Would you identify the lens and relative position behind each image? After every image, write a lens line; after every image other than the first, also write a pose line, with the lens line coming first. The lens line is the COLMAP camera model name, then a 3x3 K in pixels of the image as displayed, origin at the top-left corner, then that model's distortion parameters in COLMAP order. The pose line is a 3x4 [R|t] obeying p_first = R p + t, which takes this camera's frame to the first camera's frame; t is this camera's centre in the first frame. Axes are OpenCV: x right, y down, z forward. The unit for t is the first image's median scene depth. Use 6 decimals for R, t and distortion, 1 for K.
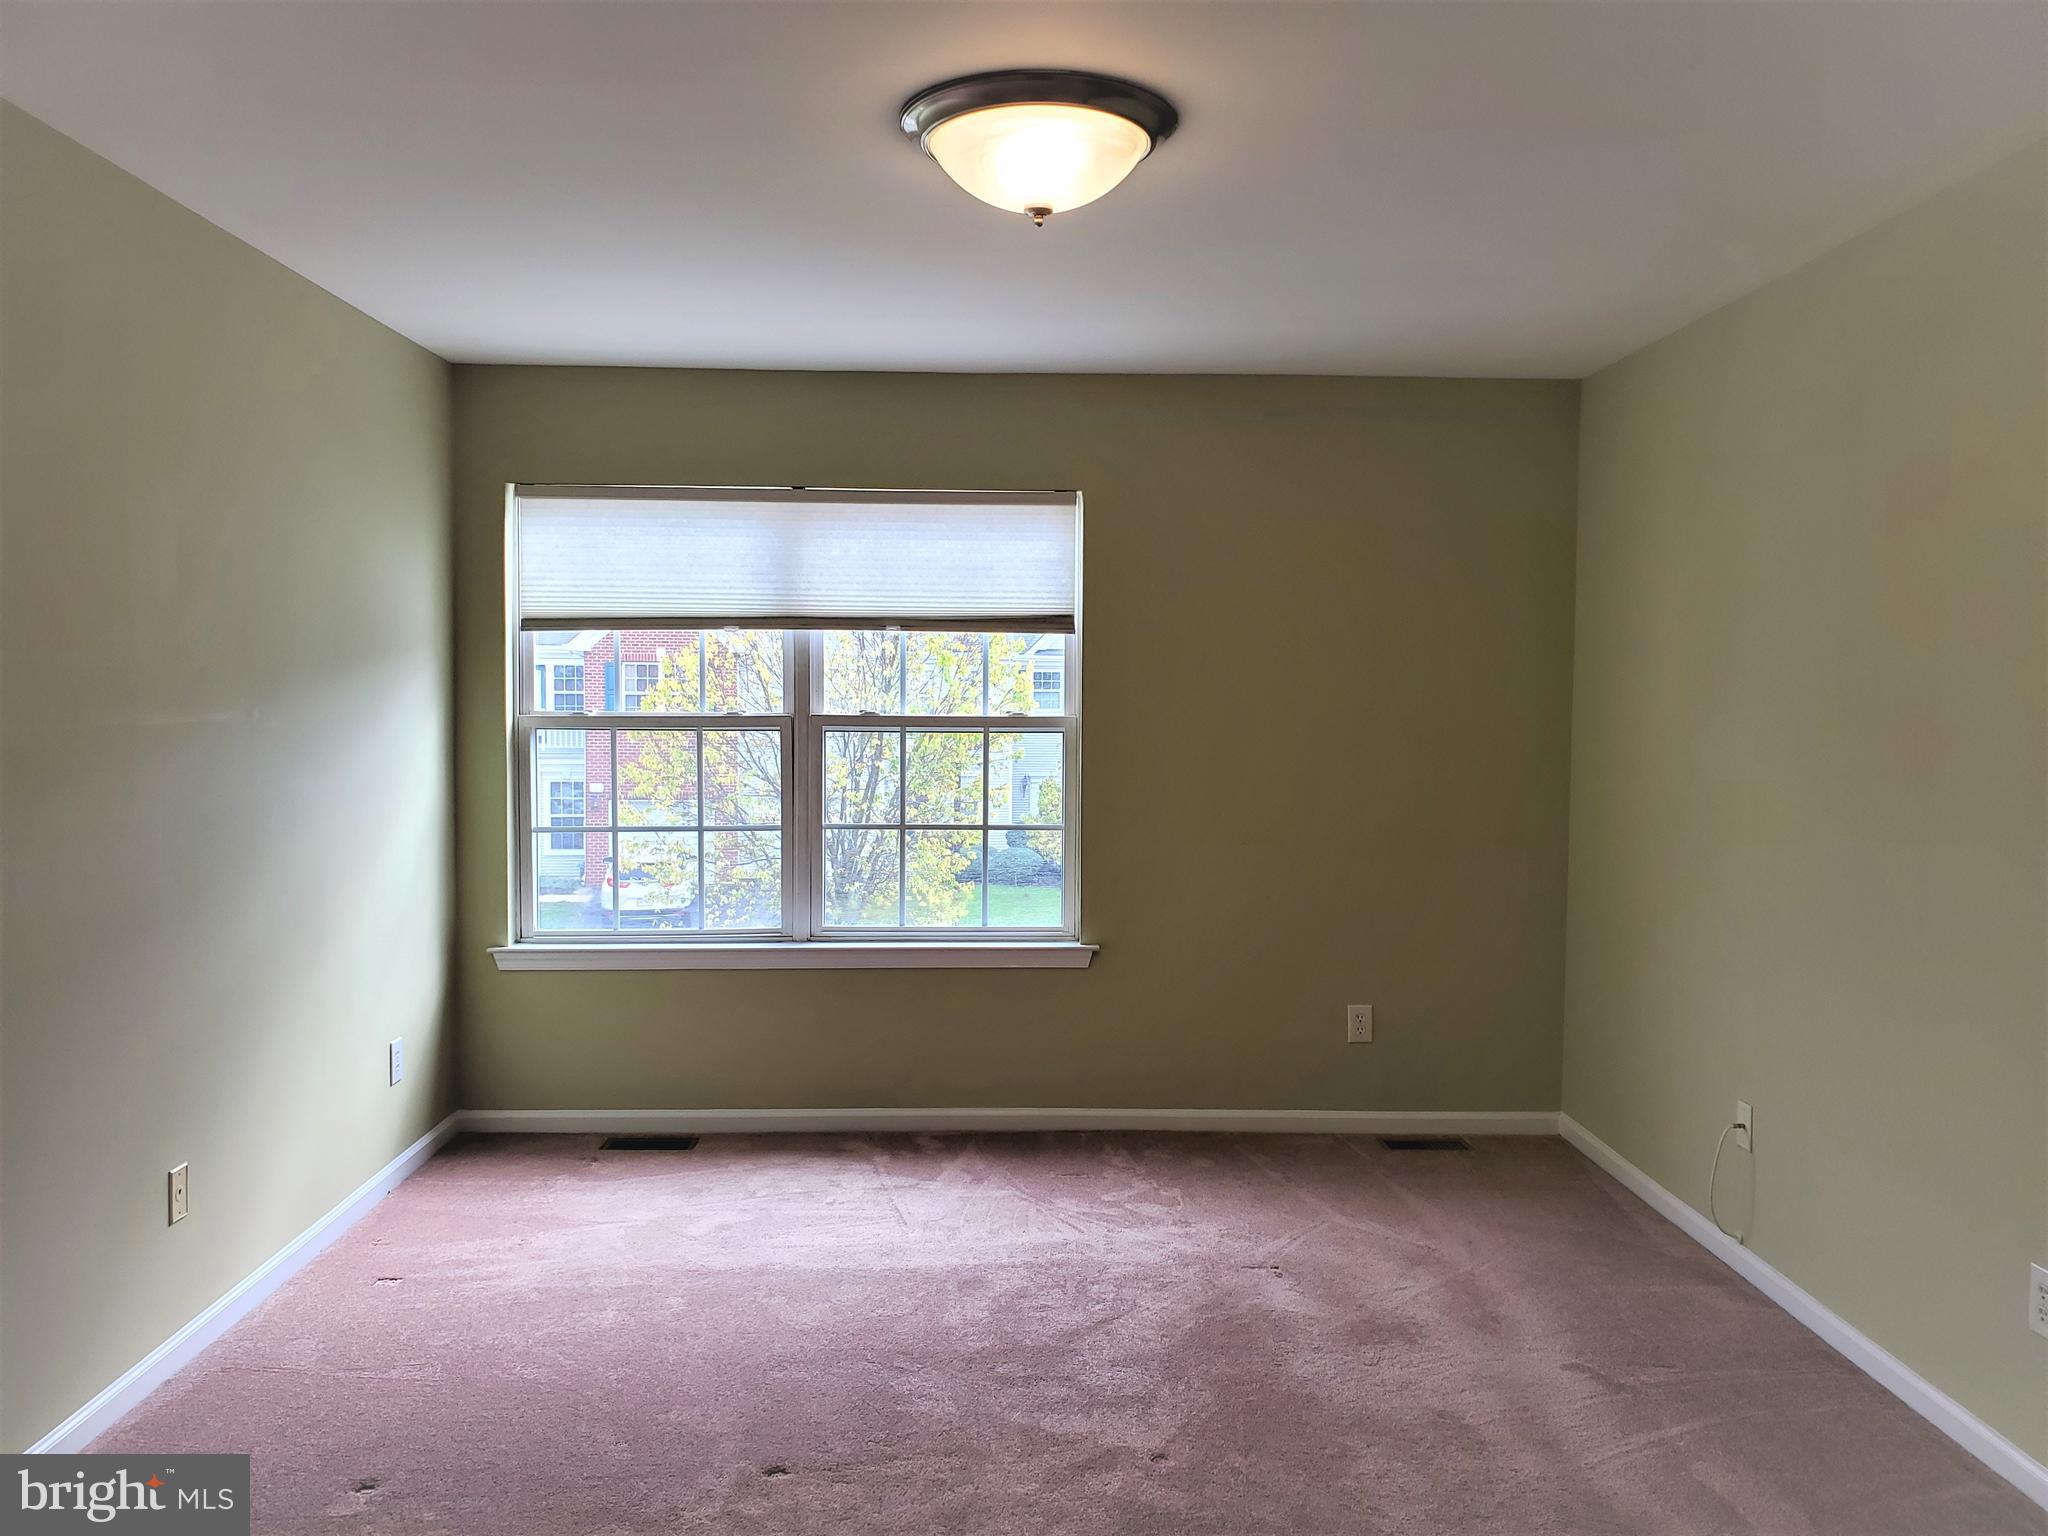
lens RADIAL K [[1557.0, 0, 1024.6], [0, 1557.0, 757.8], [0, 0, 1]] dist [0.128784, -0.115825]
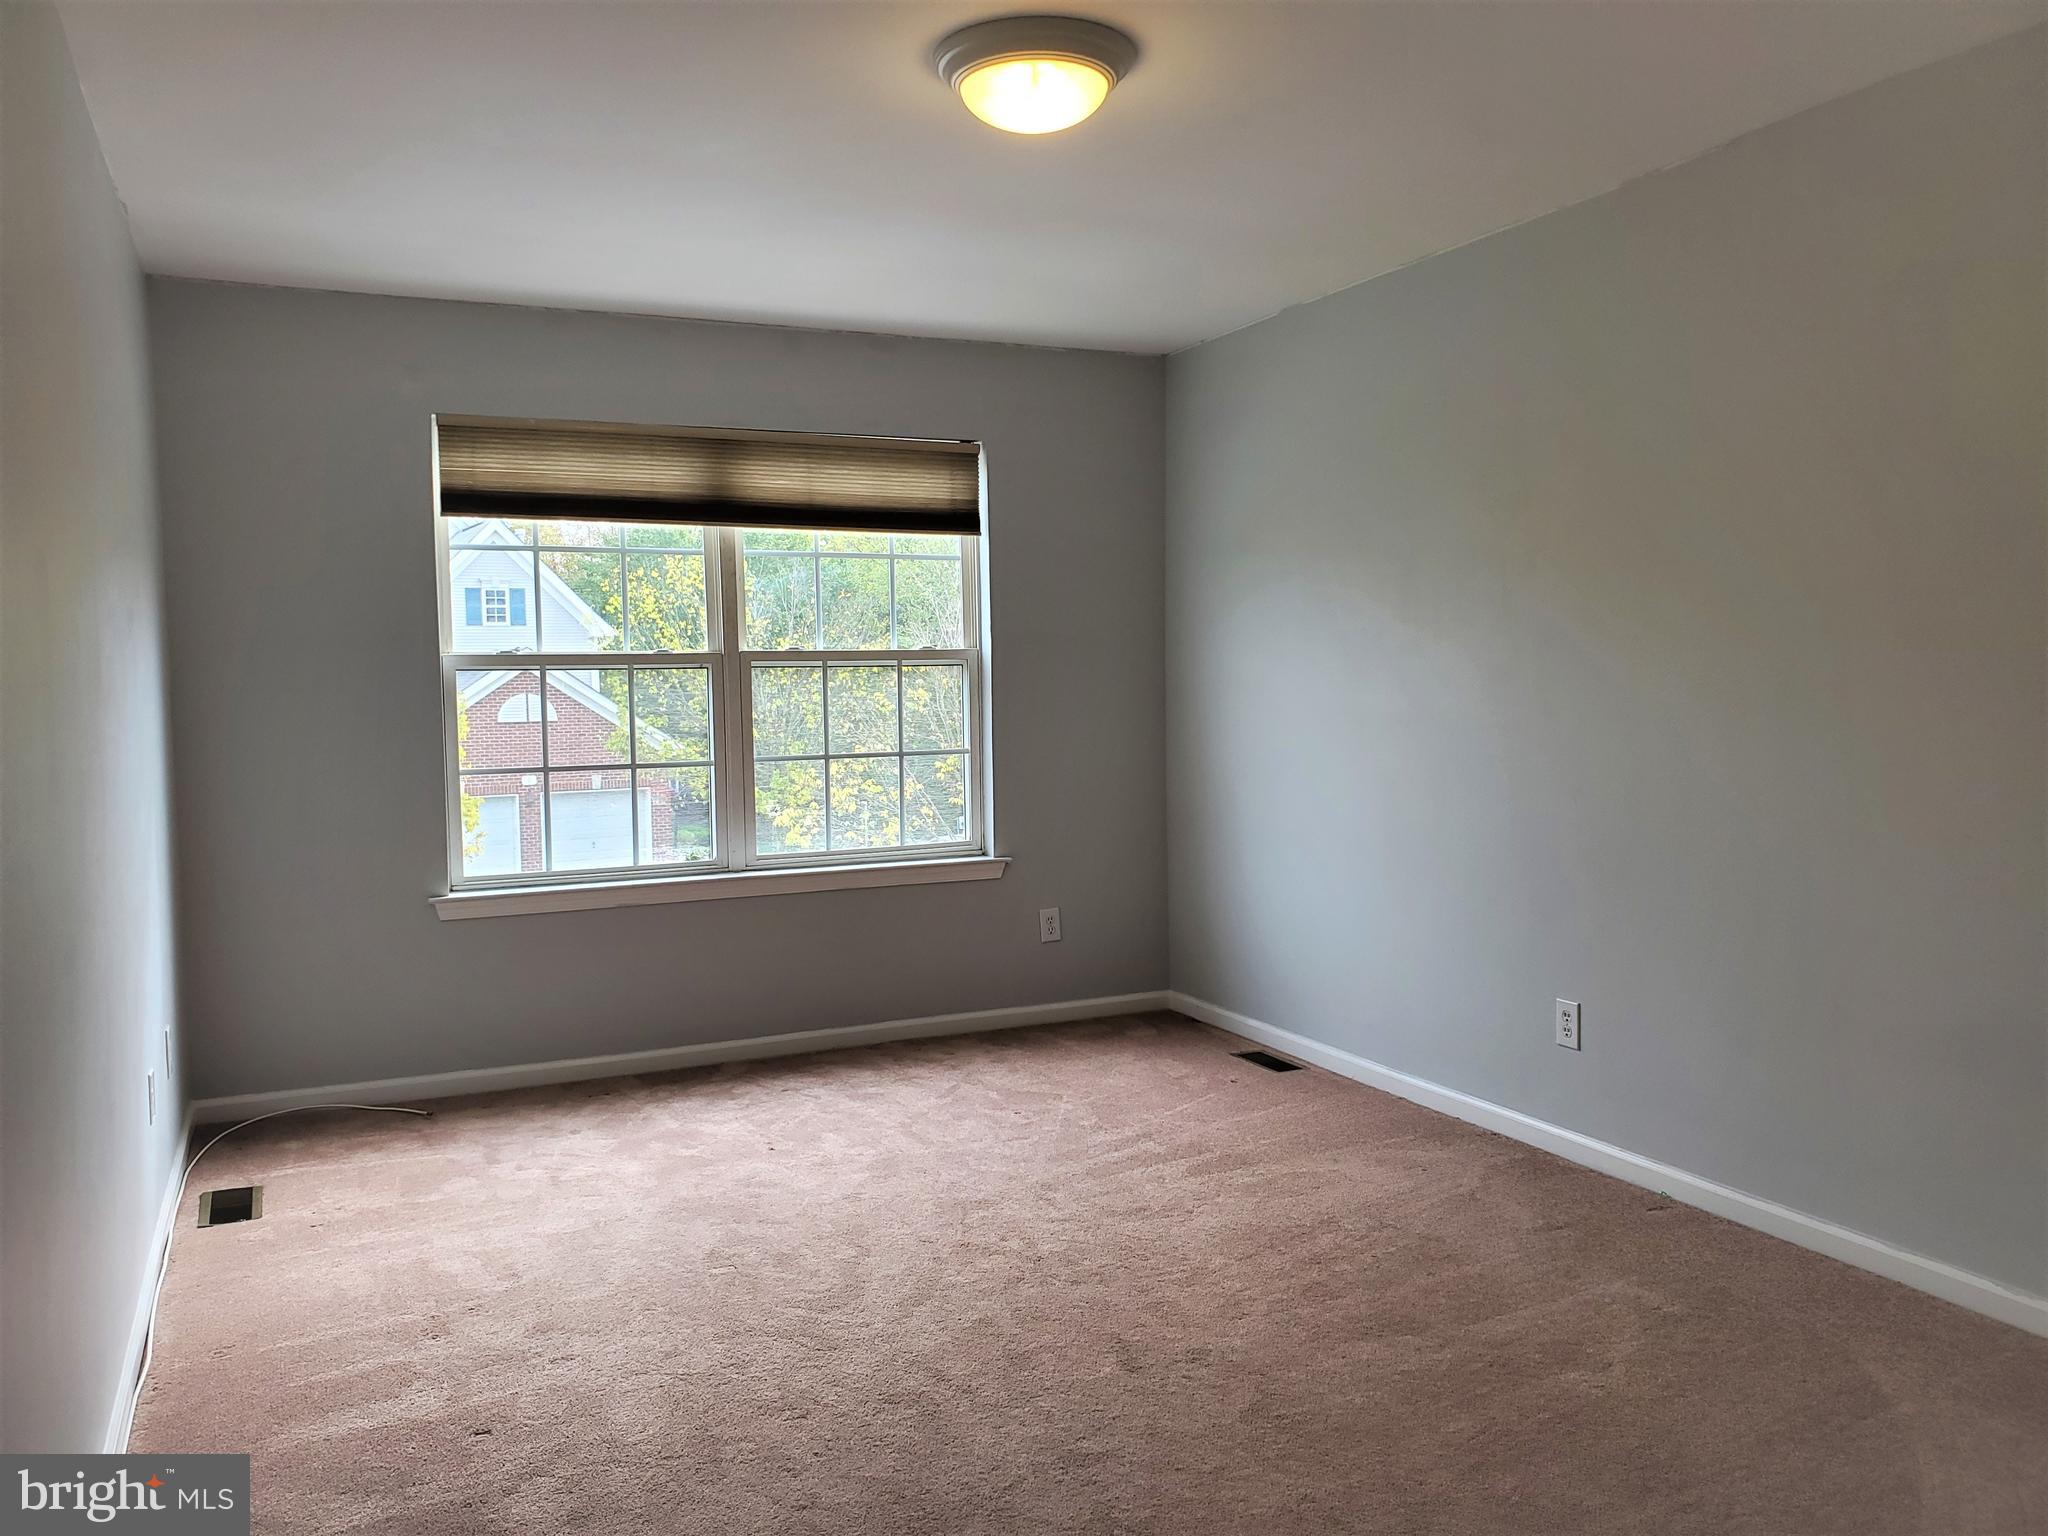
lens RADIAL K [[1577.7, 0, 1031.6], [0, 1577.7, 755.1], [0, 0, 1]] dist [0.068766, -0.183785]
pose [[0.925092, -0.041138, 0.377507, -0.358104], [0.026226, 0.998662, 0.044559, -0.000827], [-0.378835, -0.031321, 0.924934, -0.036558]]
